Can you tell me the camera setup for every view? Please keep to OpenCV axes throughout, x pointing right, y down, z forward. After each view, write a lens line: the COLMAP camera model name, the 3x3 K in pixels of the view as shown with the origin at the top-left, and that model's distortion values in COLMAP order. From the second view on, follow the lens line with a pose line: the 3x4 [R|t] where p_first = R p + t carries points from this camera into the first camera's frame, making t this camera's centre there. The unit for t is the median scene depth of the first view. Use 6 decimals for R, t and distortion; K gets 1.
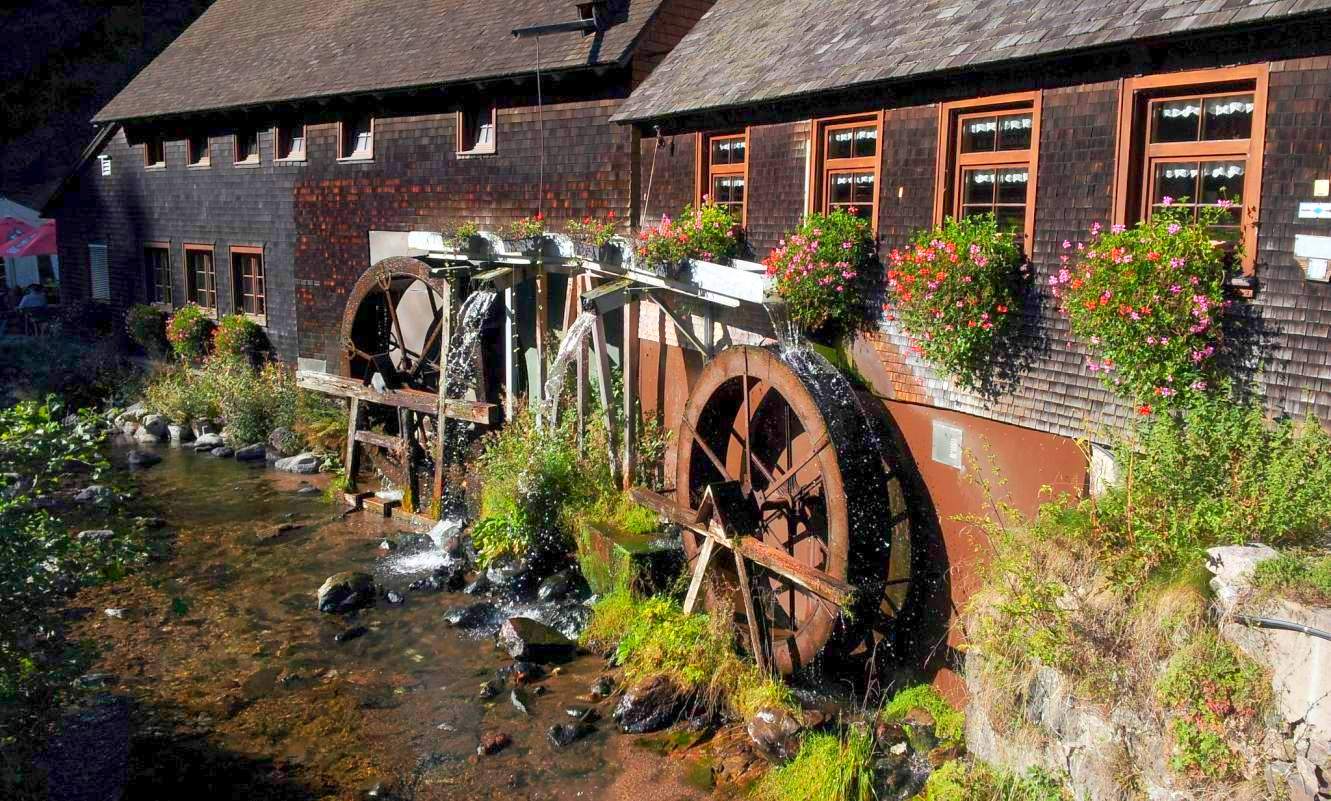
lens RADIAL K [[1179.9, 0, 665.5], [0, 1179.9, 400.5], [0, 0, 1]] dist [0.009208, -0.084460]
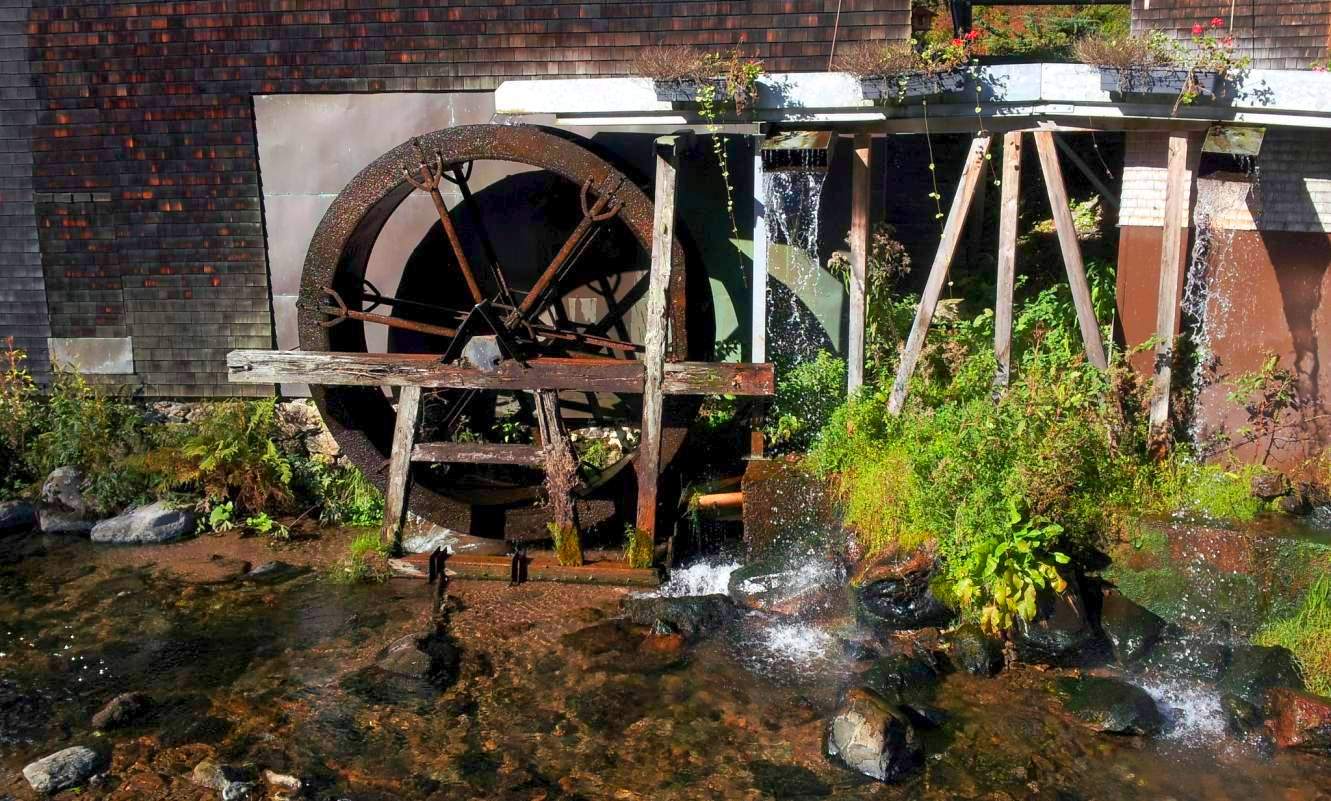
lens RADIAL K [[1179.9, 0, 665.5], [0, 1179.9, 400.5], [0, 0, 1]] dist [0.009208, -0.084460]
pose [[0.817156, -0.136446, 0.560035, -0.468492], [0.103748, 0.990528, 0.089950, -0.032663], [-0.567003, -0.015401, 0.823572, 0.466401]]
